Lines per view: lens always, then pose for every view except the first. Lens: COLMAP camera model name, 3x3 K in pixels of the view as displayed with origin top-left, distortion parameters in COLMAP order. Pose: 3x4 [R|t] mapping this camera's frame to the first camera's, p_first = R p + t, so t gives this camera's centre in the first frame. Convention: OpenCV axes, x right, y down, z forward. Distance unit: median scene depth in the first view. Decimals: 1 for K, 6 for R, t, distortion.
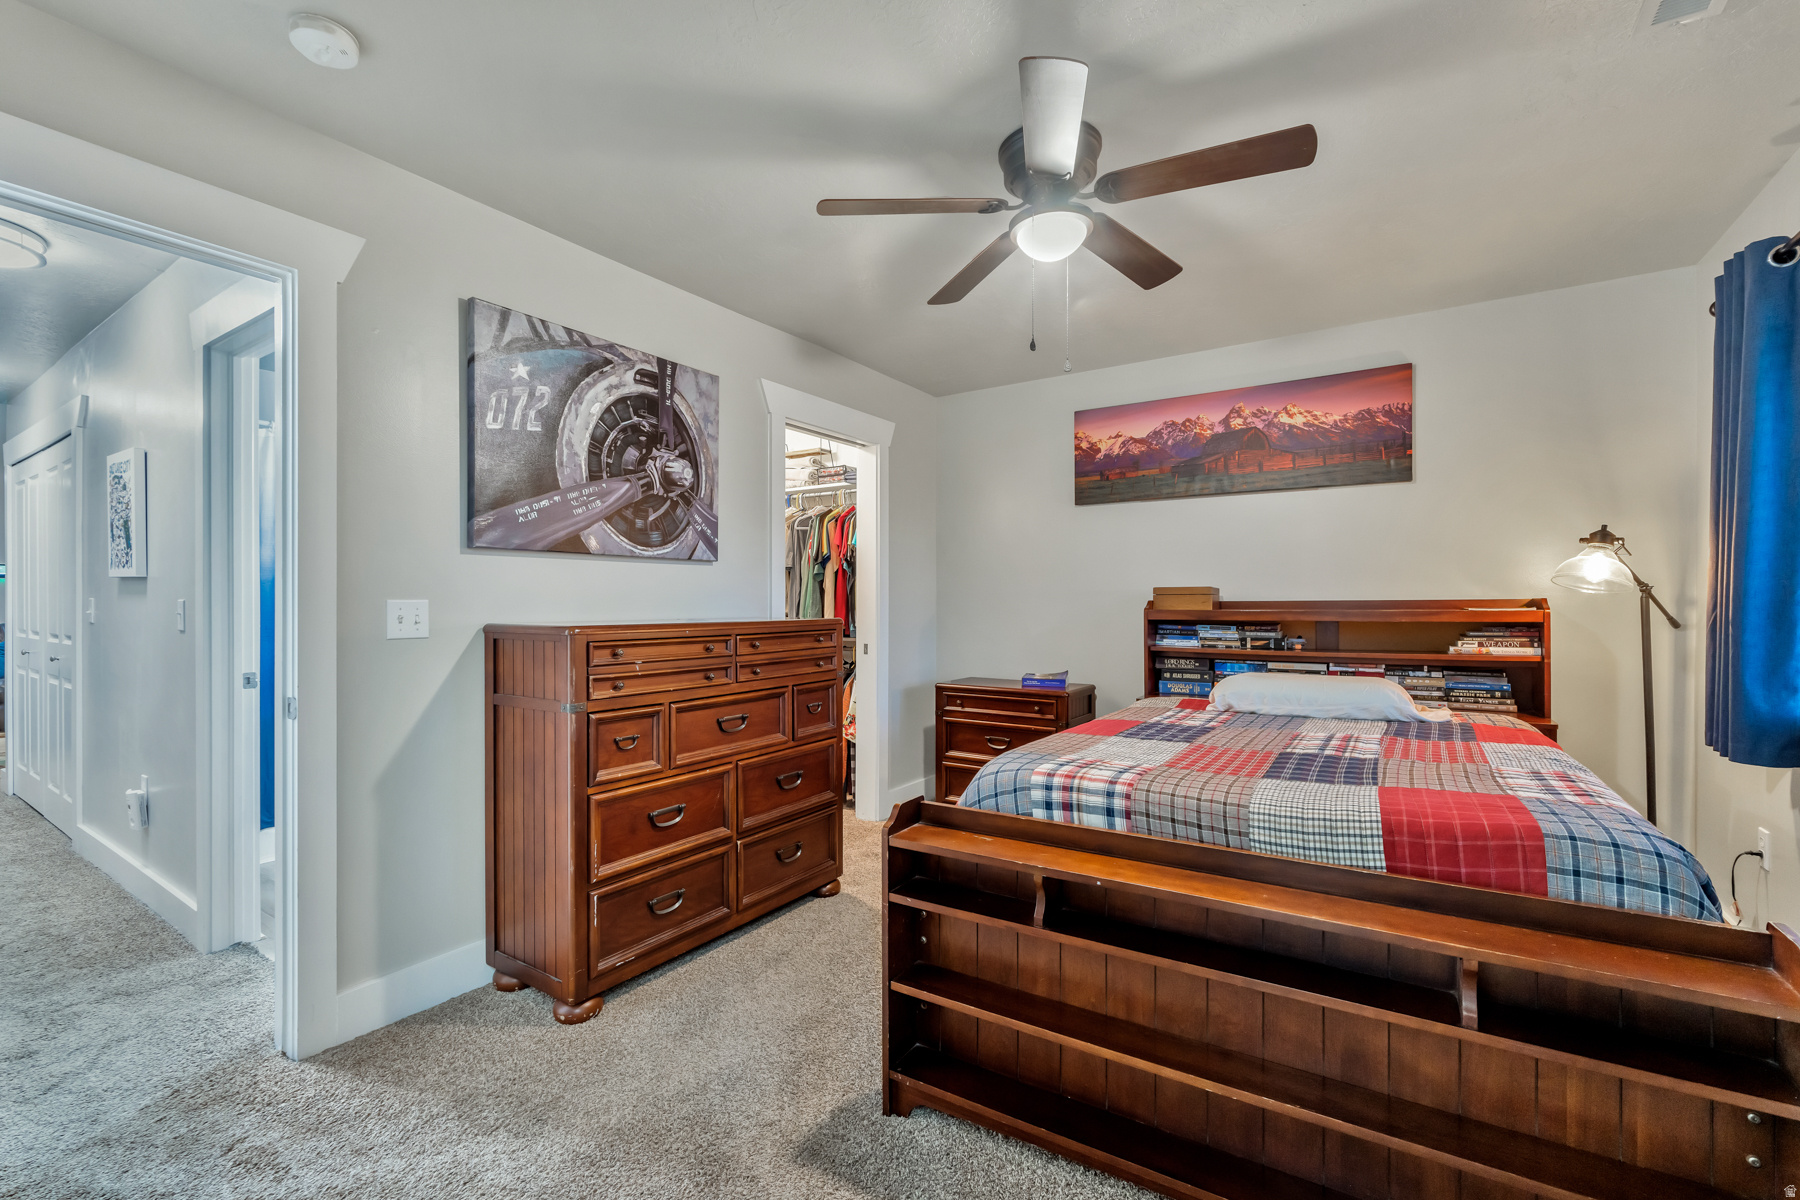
lens RADIAL K [[778.9, 0, 897.5], [0, 778.9, 605.9], [0, 0, 1]] dist [-0.002759, 0.000313]
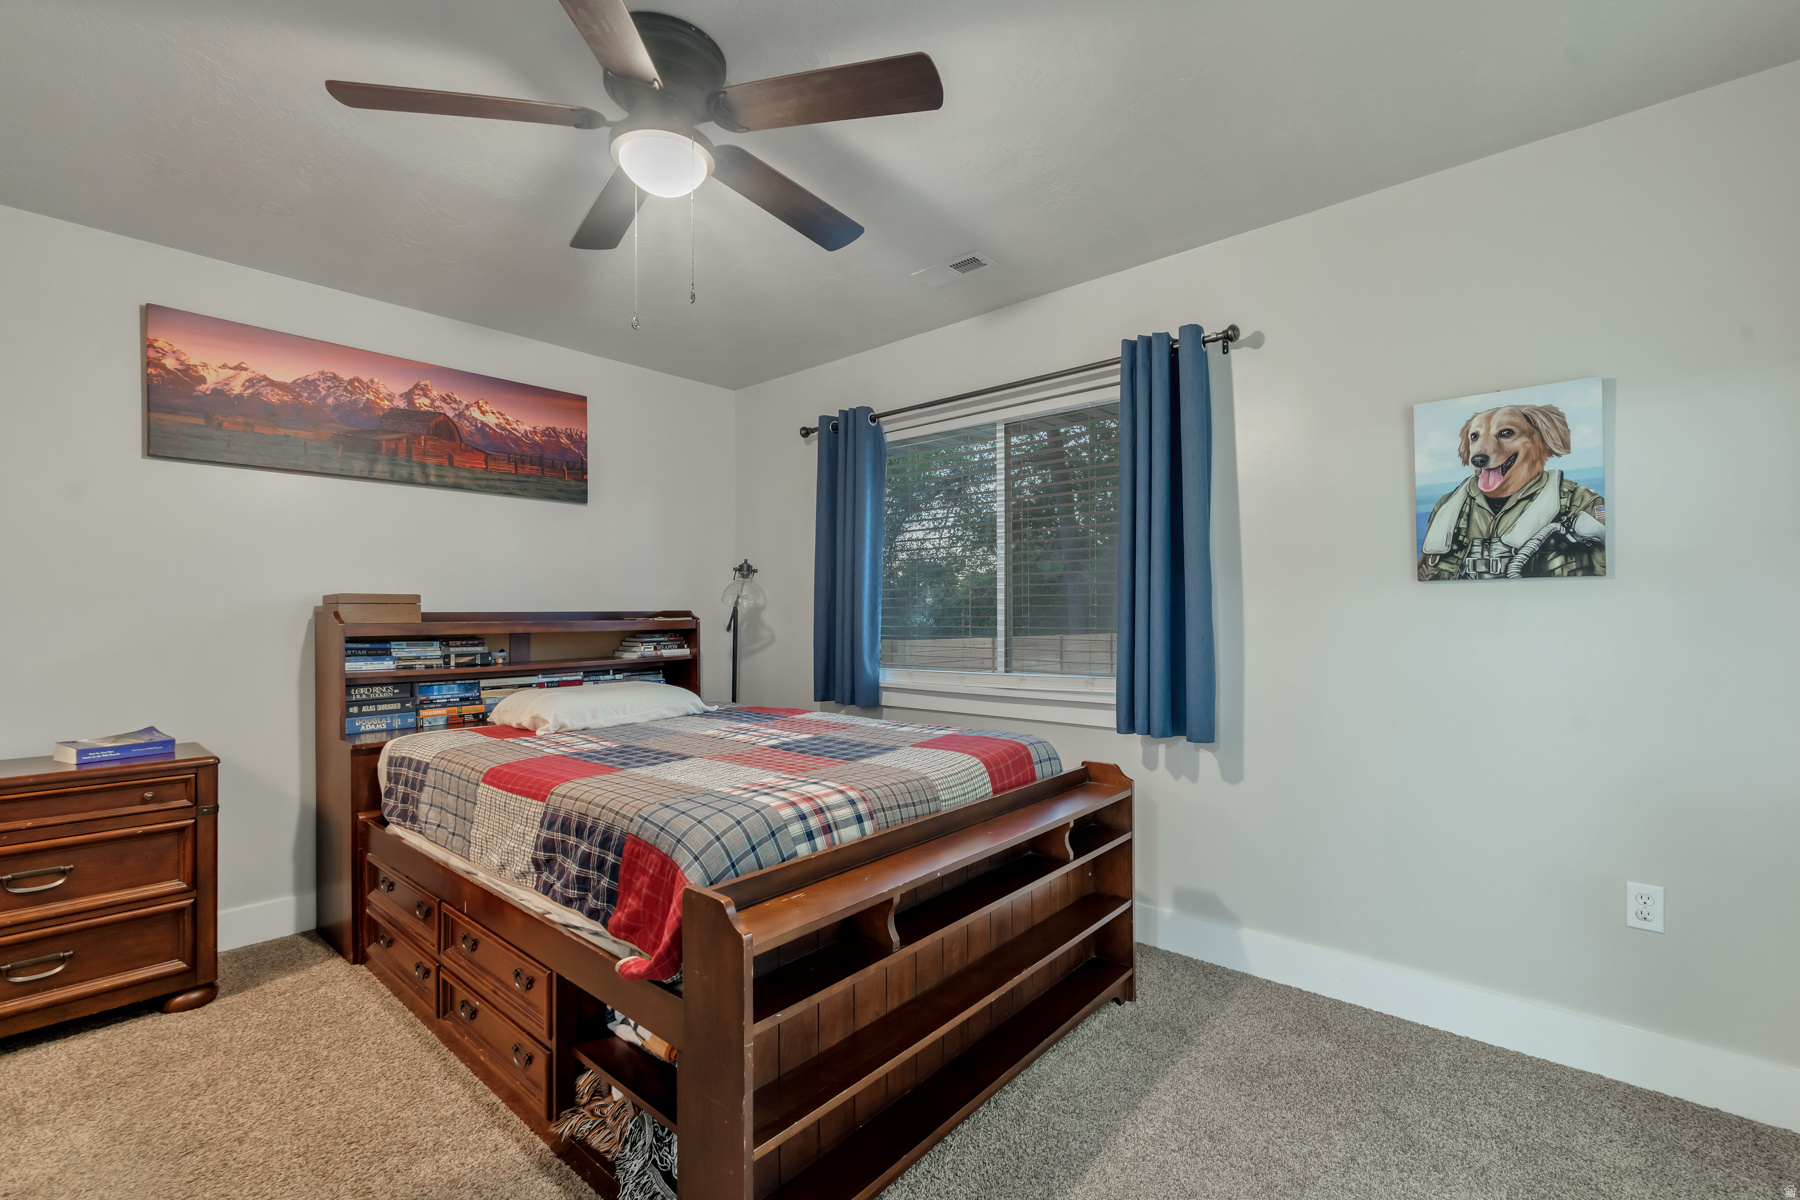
lens RADIAL K [[778.9, 0, 897.8], [0, 778.9, 606.8], [0, 0, 1]] dist [-0.002759, 0.000313]
pose [[0.141721, 0.010366, 0.989852, -0.340550], [0.007301, 0.999907, -0.011517, 0.001368], [-0.989880, 0.008859, 0.141632, 0.382711]]
